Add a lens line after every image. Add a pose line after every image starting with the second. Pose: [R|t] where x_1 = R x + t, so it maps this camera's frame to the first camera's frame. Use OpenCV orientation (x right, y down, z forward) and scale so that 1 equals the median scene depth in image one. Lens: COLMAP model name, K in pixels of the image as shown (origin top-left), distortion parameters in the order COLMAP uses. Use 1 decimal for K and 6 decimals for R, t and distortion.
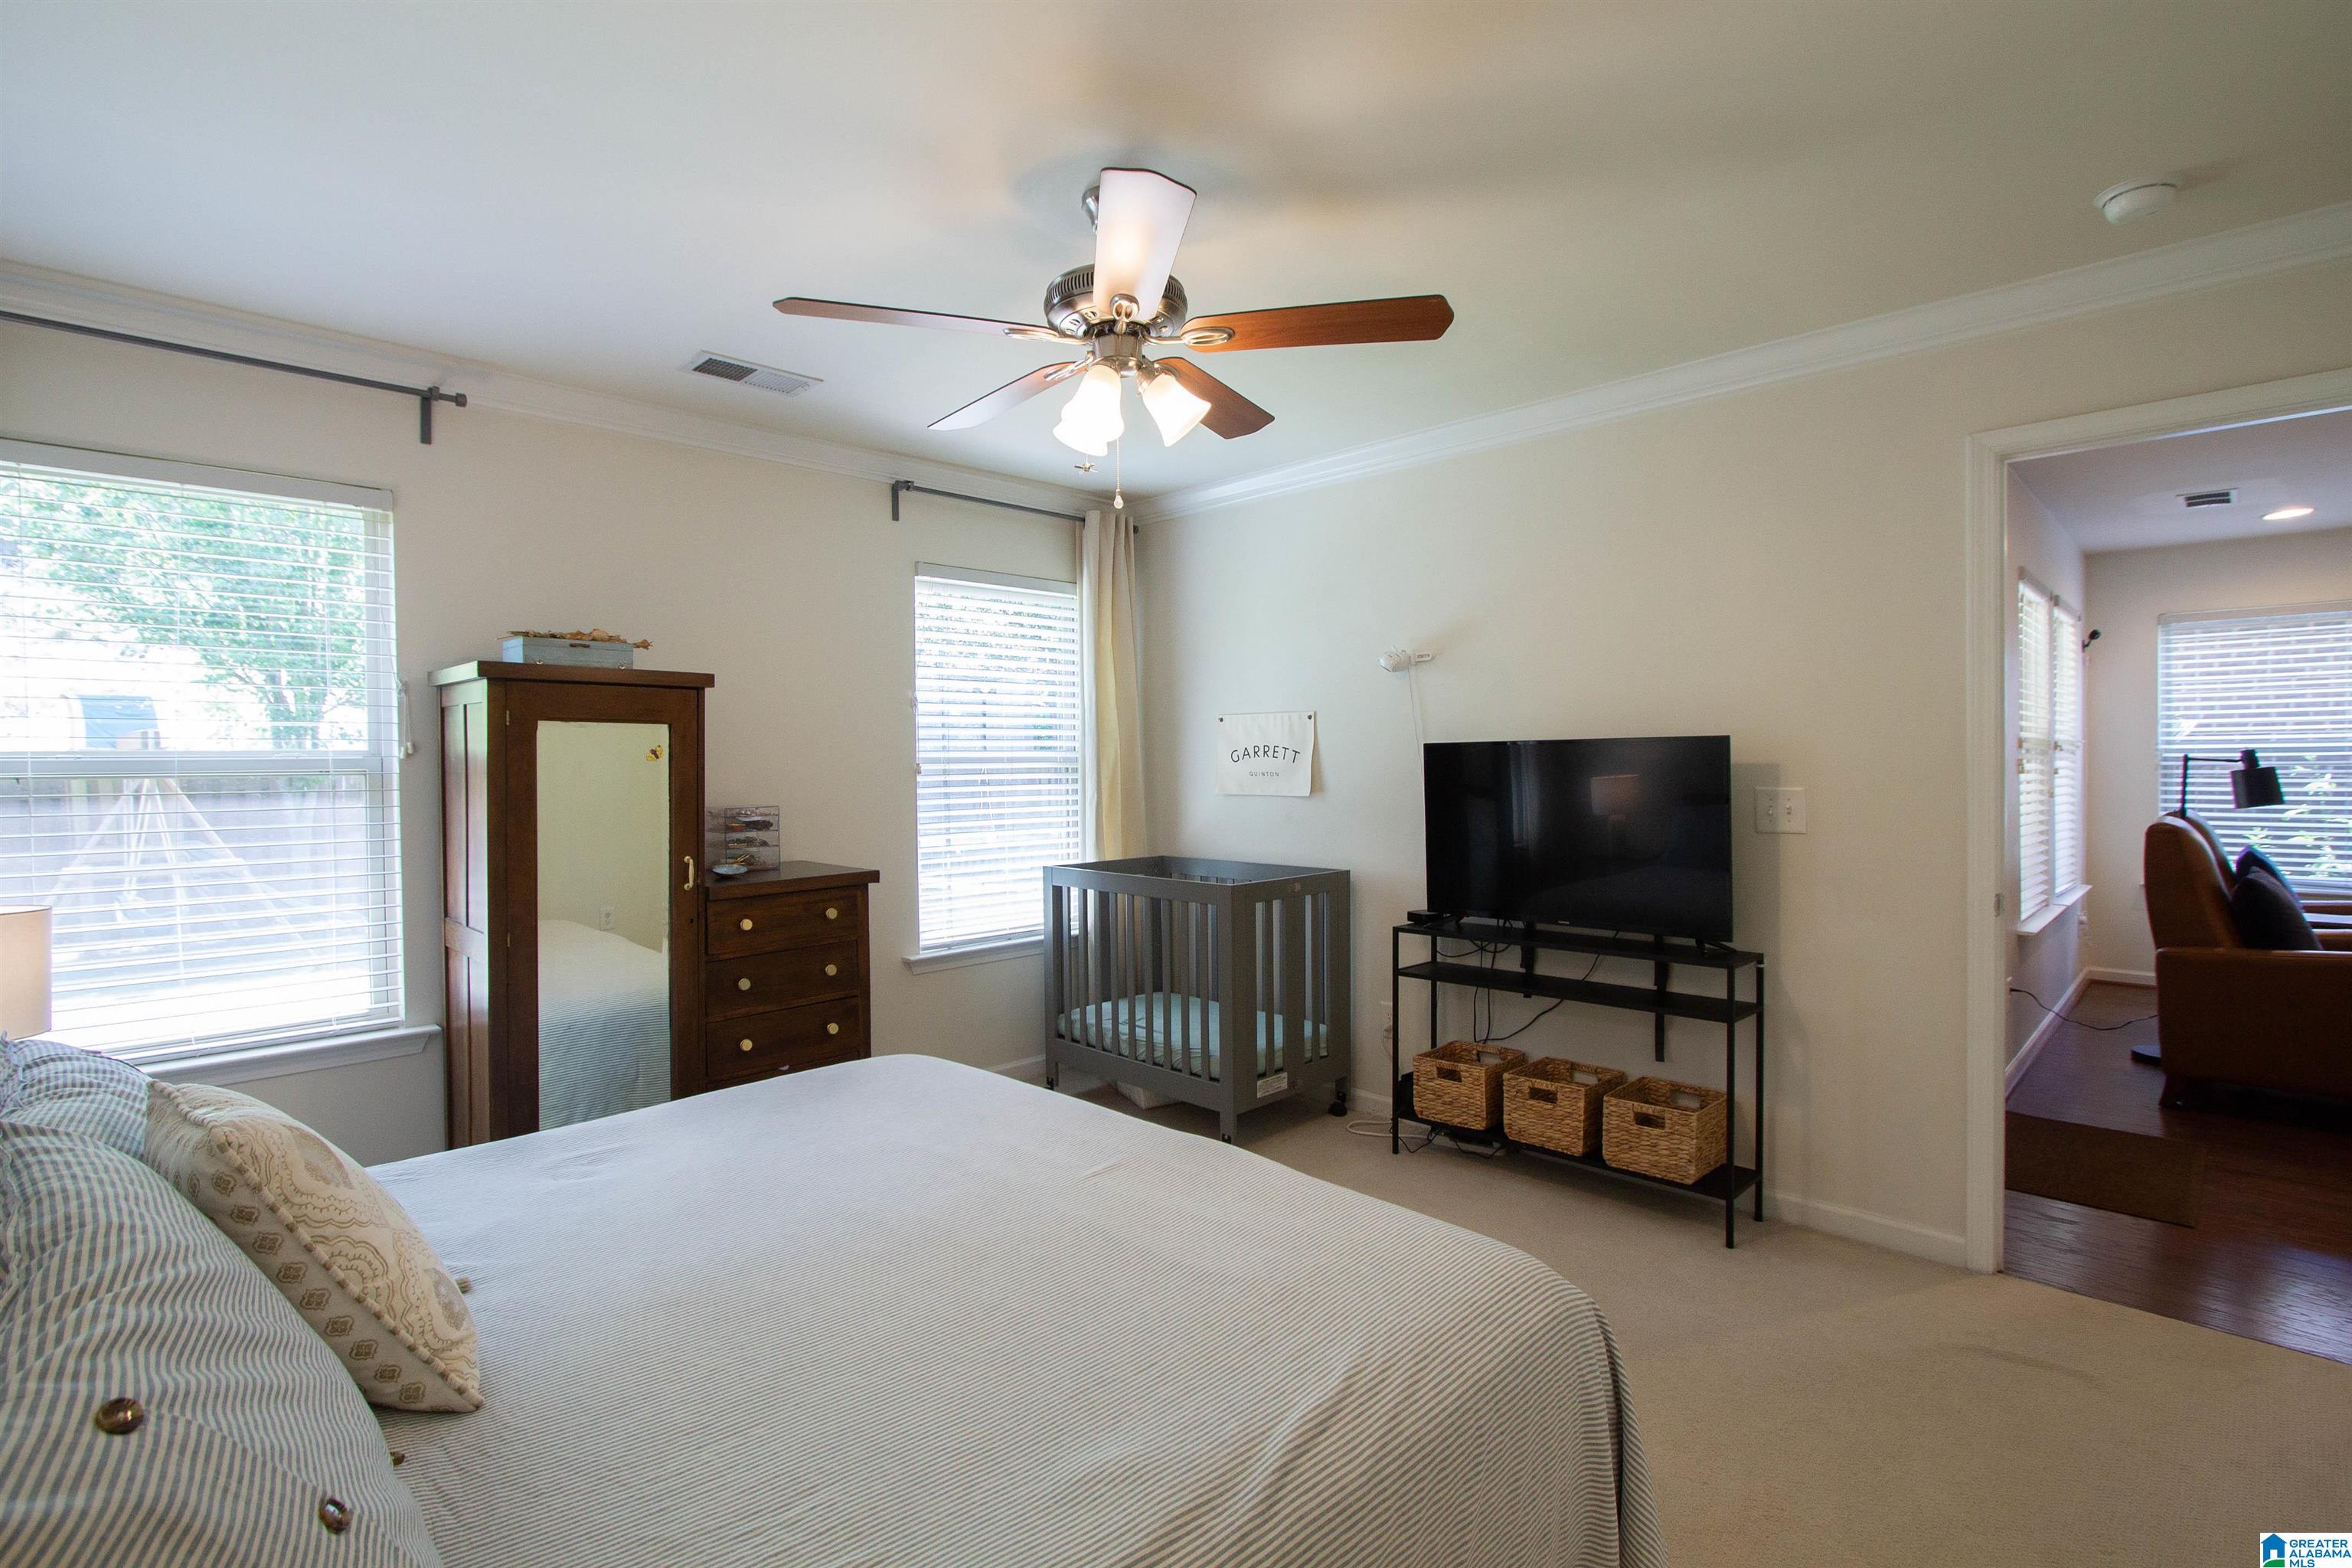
lens RADIAL K [[1097.1, 0, 1174.3], [0, 1097.1, 771.6], [0, 0, 1]] dist [-0.020089, 0.002058]
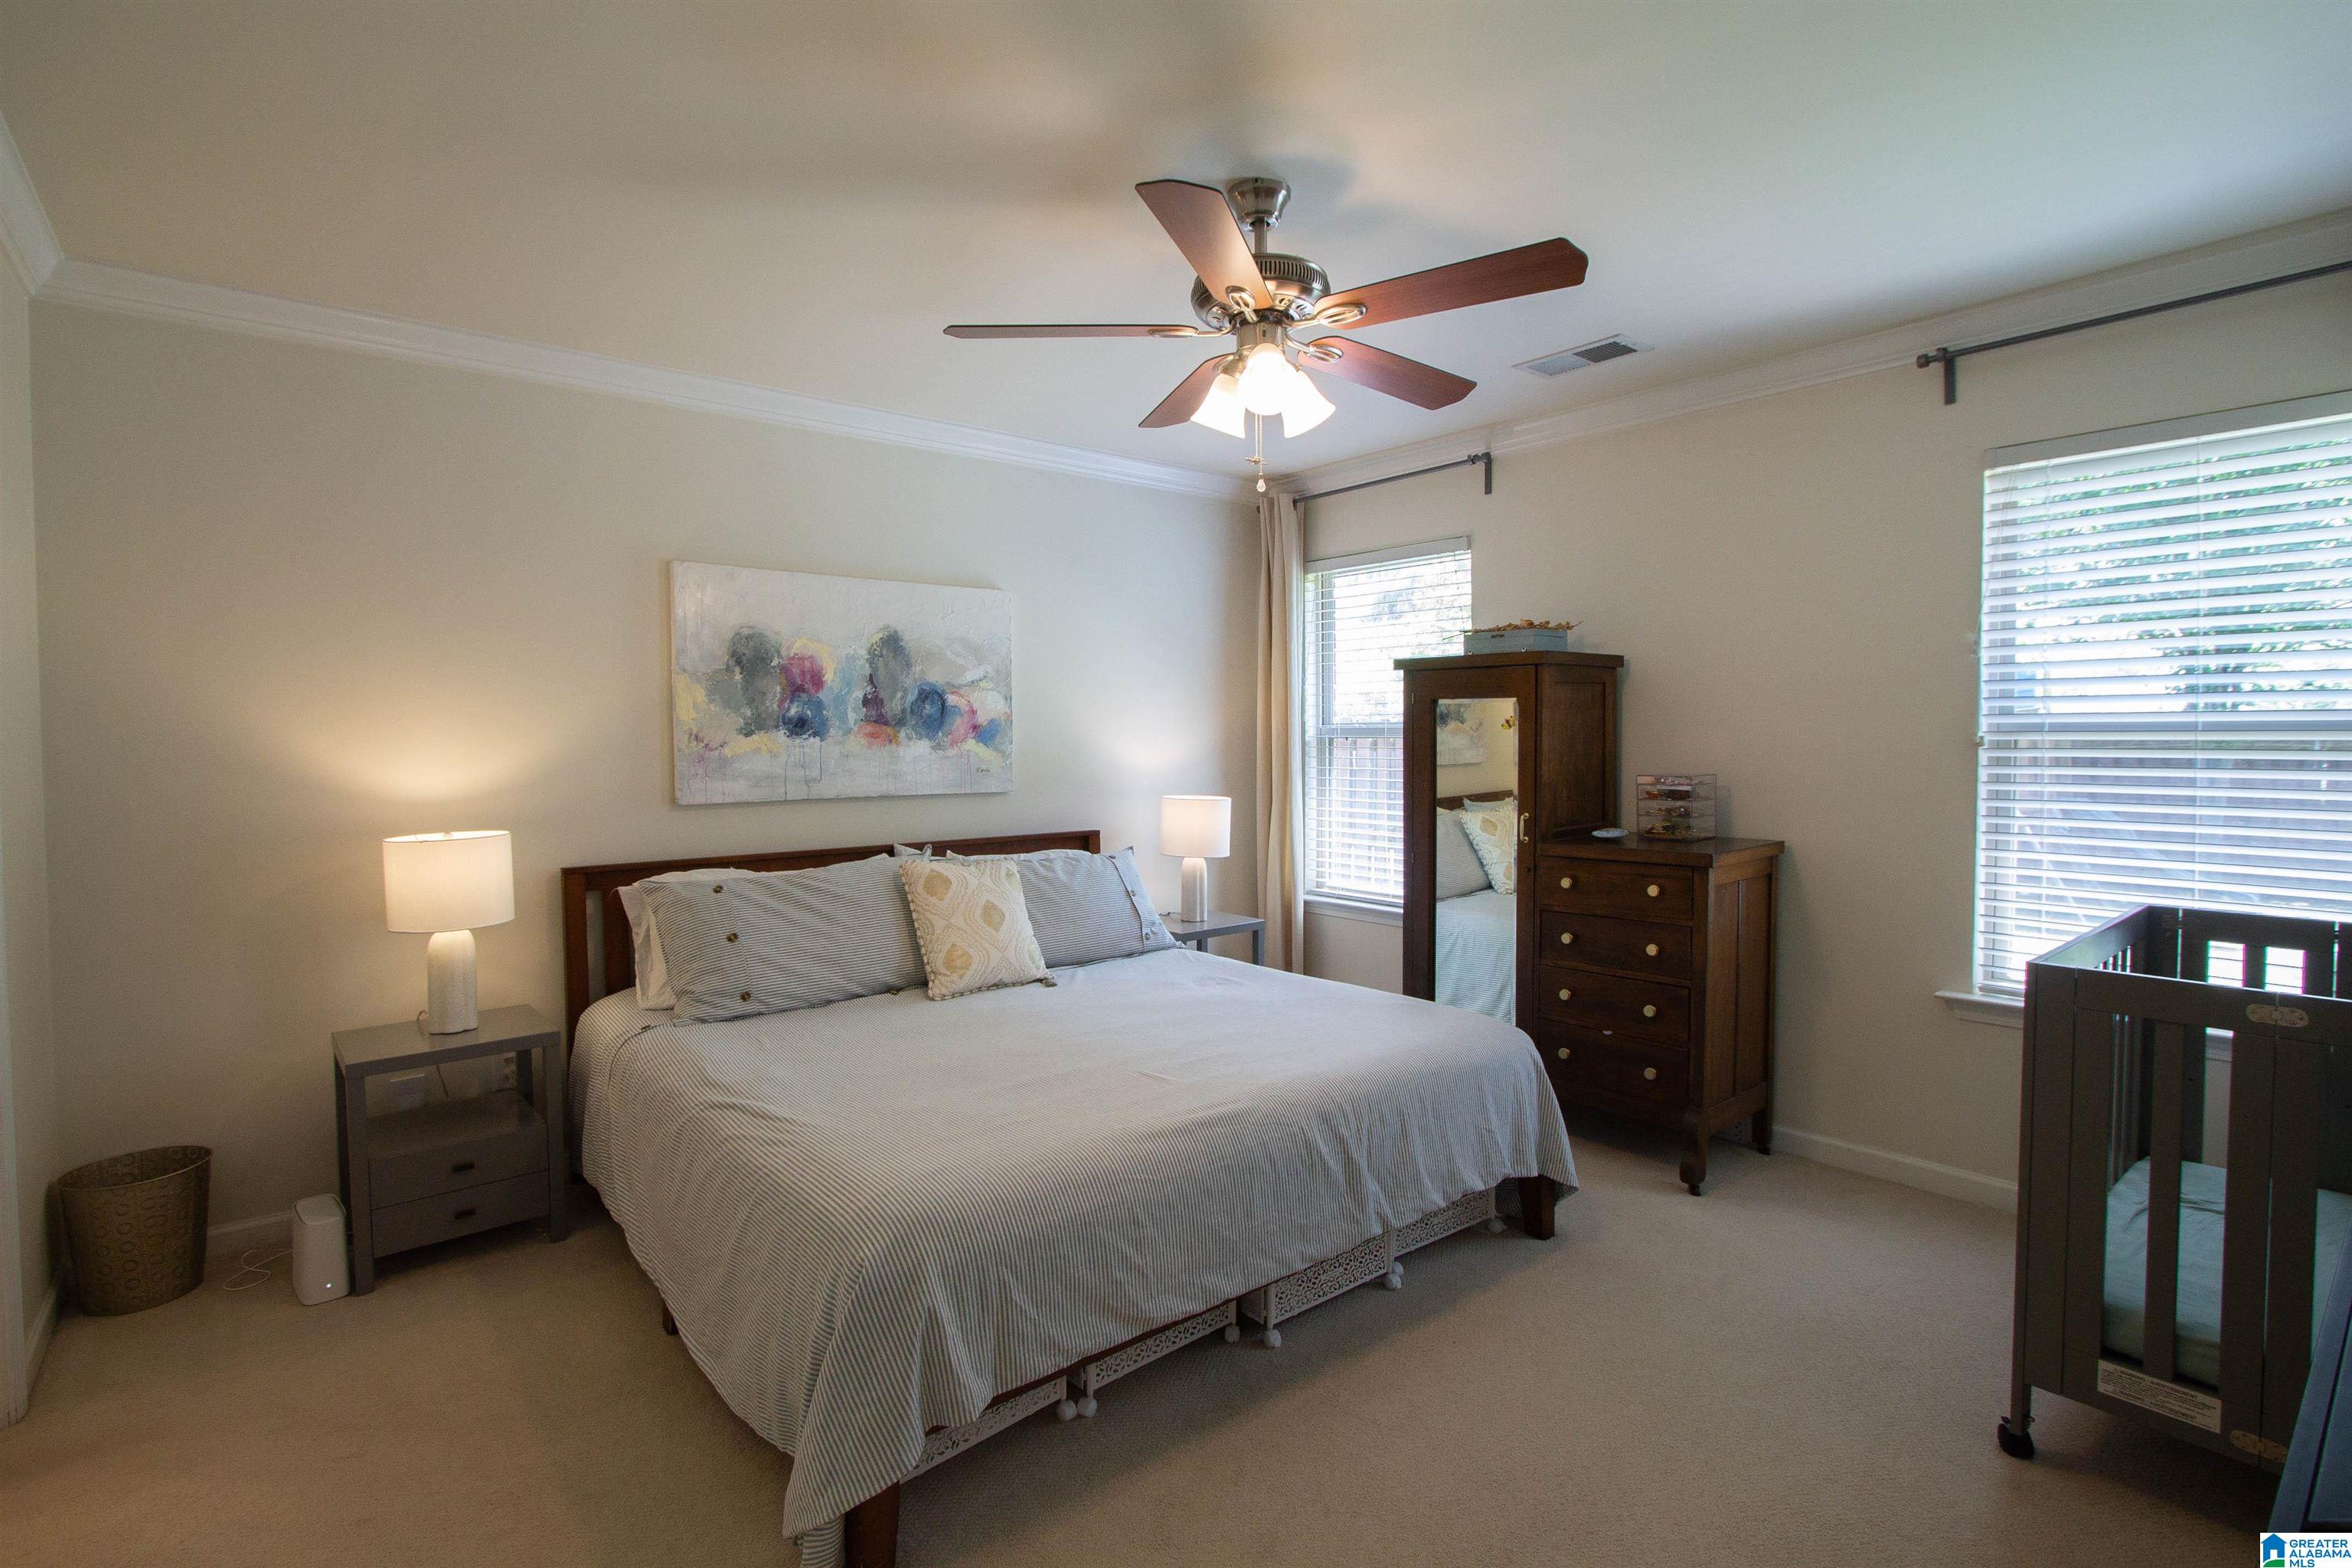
lens RADIAL K [[1097.1, 0, 1181.1], [0, 1097.1, 788.0], [0, 0, 1]] dist [-0.020089, 0.002058]
pose [[-0.100571, 0.055611, -0.993375, 0.665989], [-0.001009, 0.998430, 0.055996, -0.012206], [0.994929, 0.006634, -0.100357, 0.686156]]
